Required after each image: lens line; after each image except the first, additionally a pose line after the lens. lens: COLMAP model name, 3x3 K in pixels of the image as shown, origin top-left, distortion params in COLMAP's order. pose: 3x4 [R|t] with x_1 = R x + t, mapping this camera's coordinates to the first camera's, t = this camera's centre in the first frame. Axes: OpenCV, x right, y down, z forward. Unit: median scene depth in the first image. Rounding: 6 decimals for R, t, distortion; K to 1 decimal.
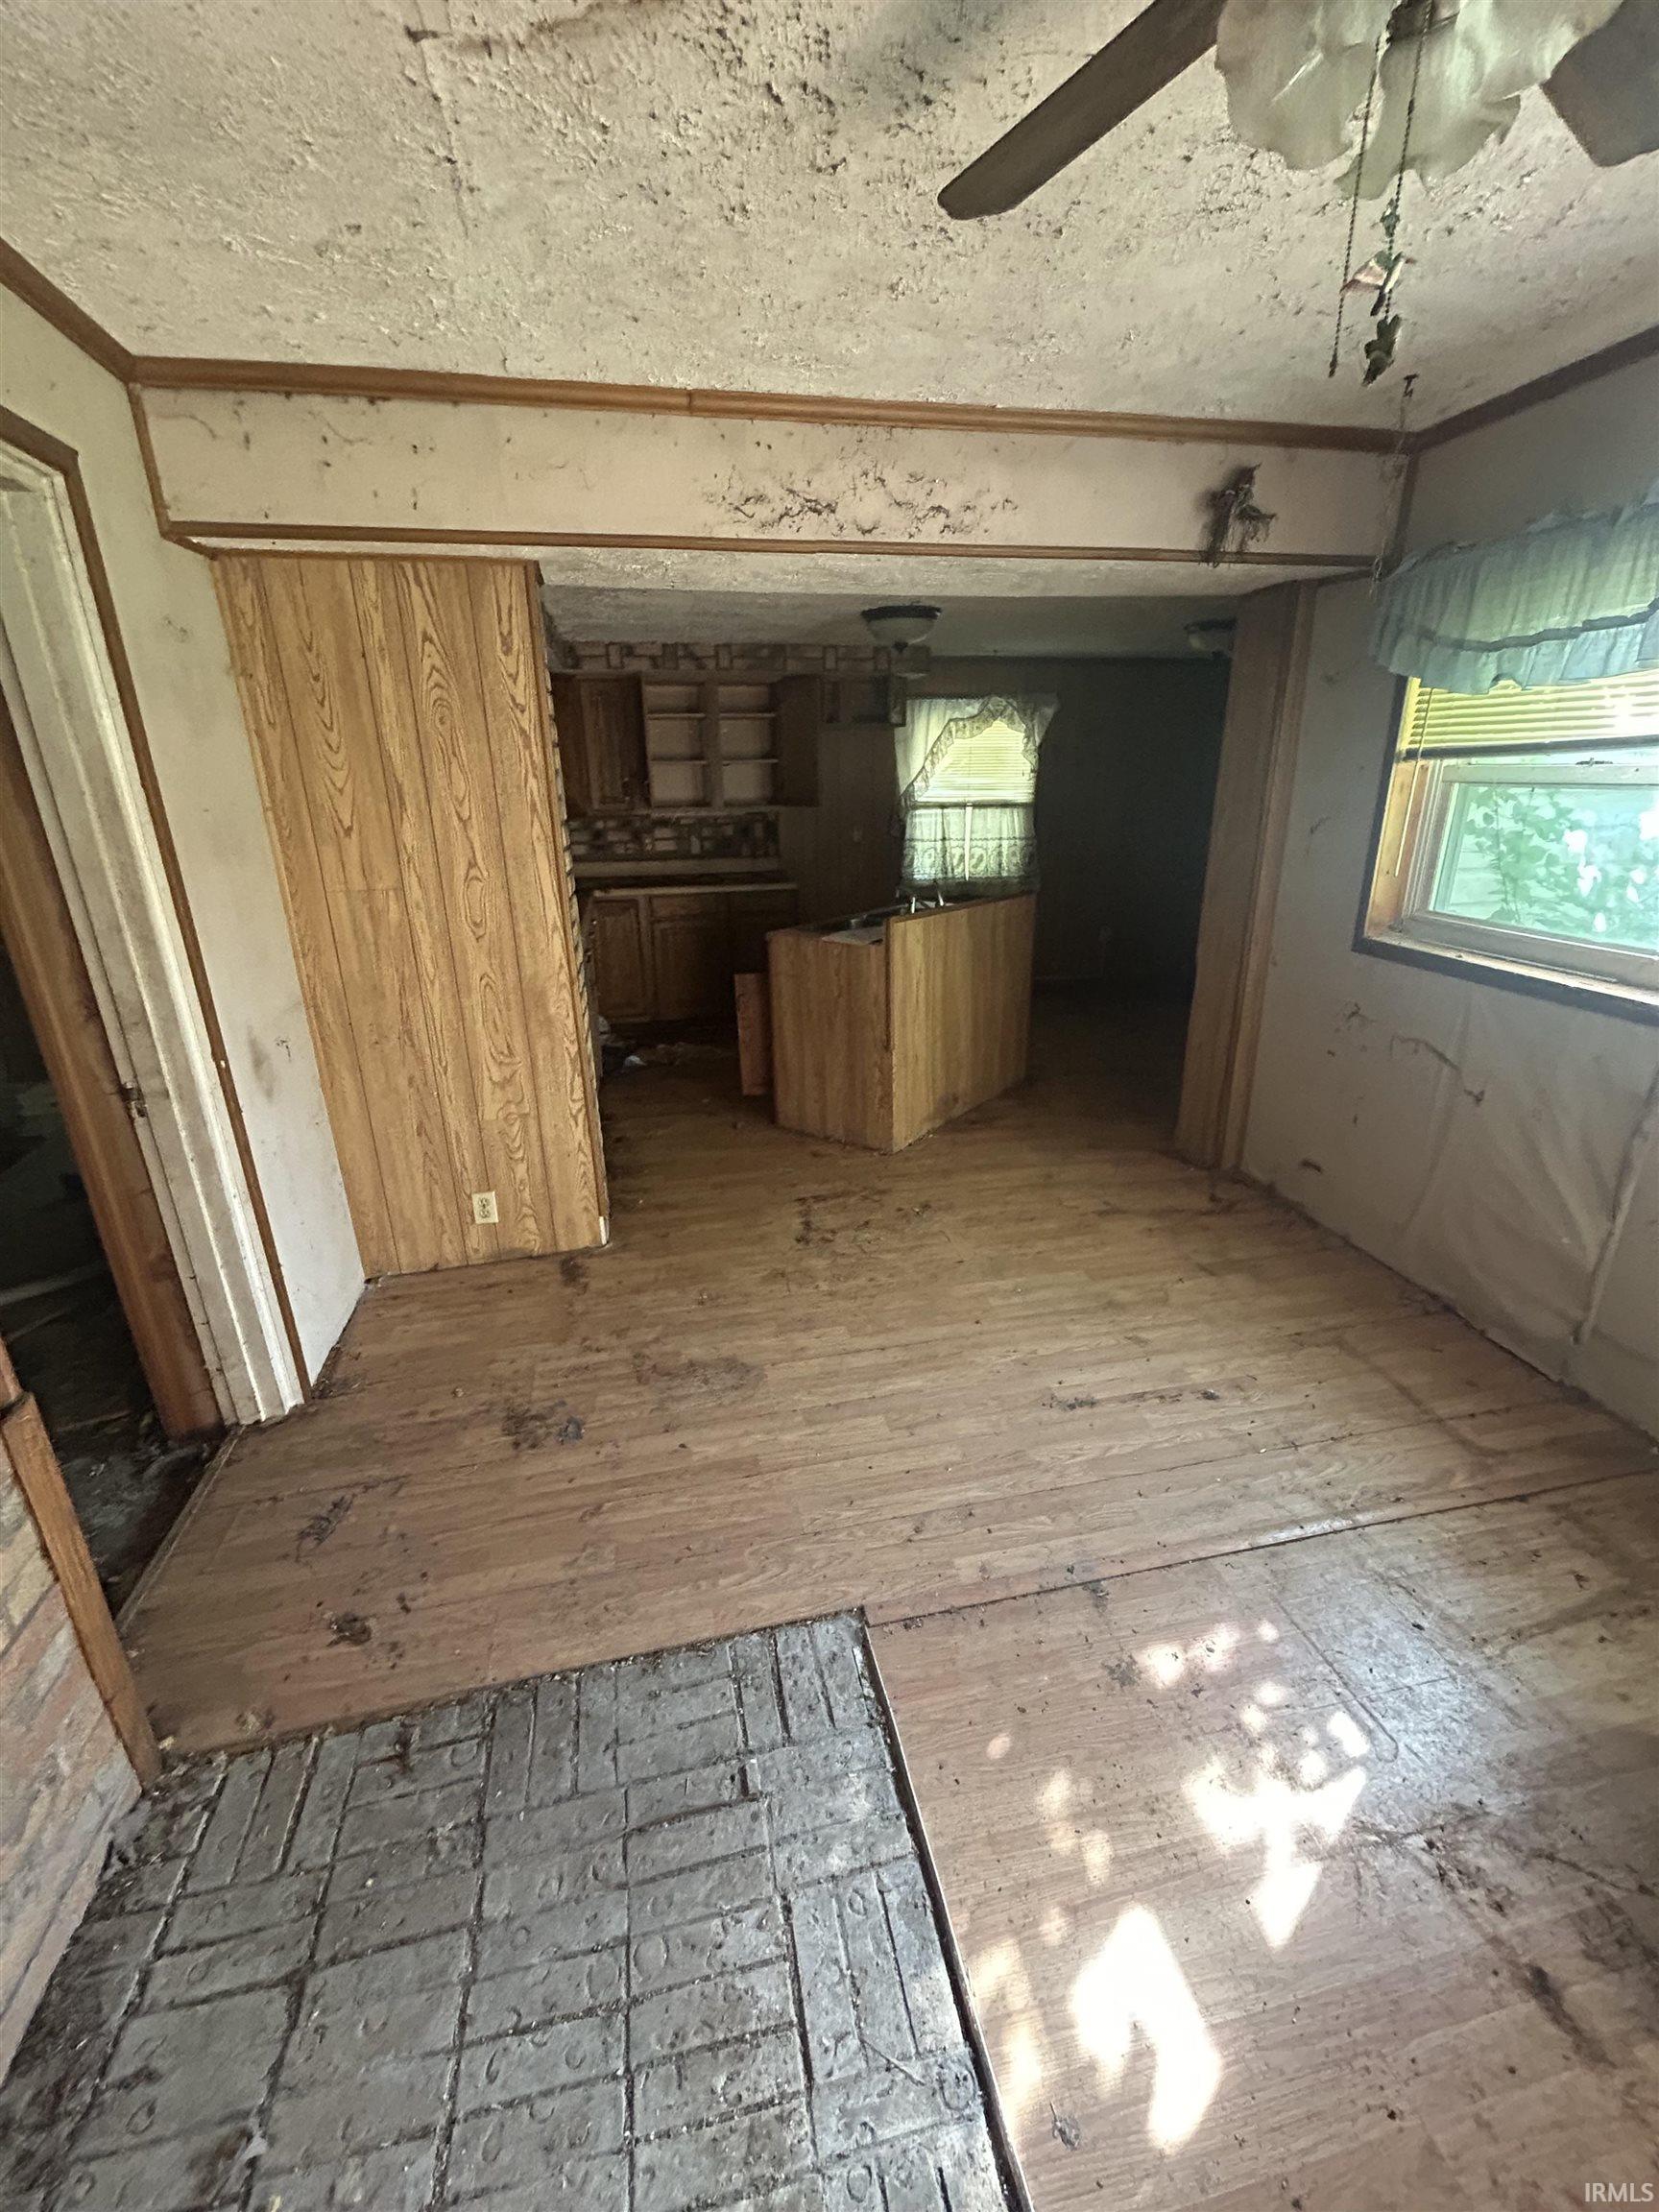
lens RADIAL K [[886.5, 0, 830.0], [0, 886.5, 1100.9], [0, 0, 1]] dist [-0.008803, 0.001022]
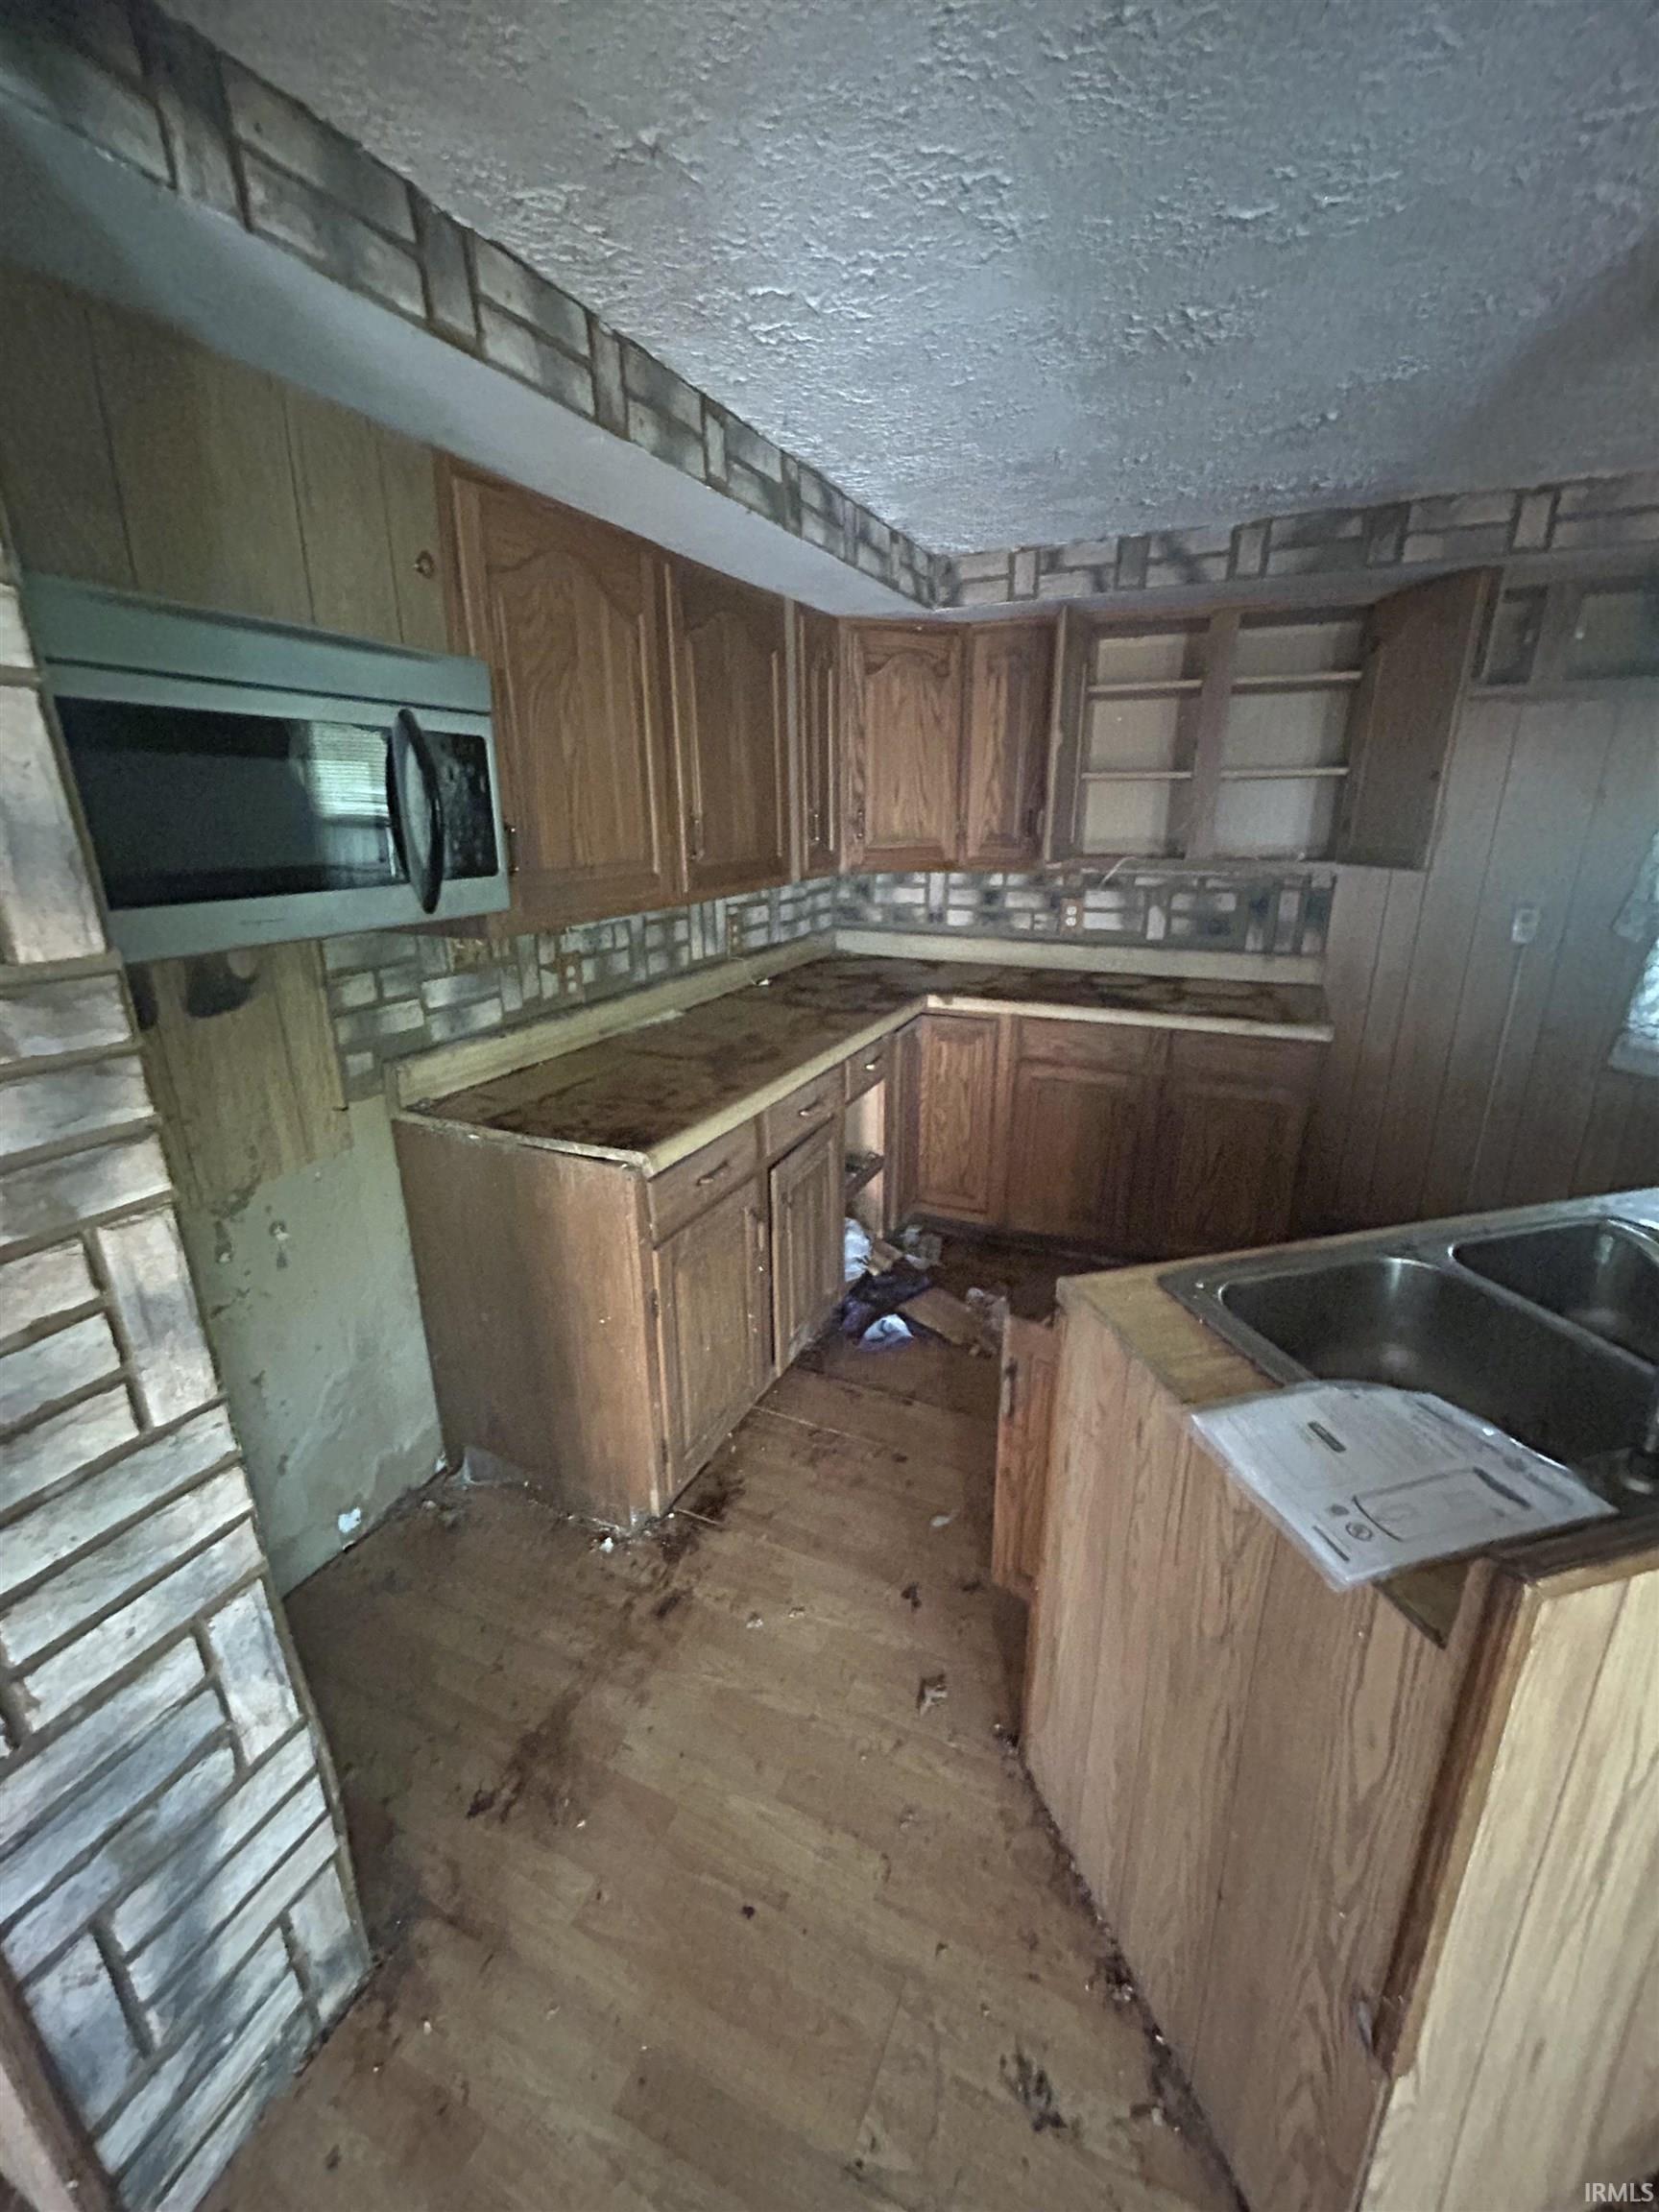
lens RADIAL K [[886.5, 0, 826.2], [0, 886.5, 1099.1], [0, 0, 1]] dist [-0.008803, 0.001022]
pose [[0.808407, 0.196636, -0.554809, 0.012820], [-0.213859, 0.976259, 0.034395, -0.161550], [0.548400, 0.090846, 0.831266, 0.445552]]
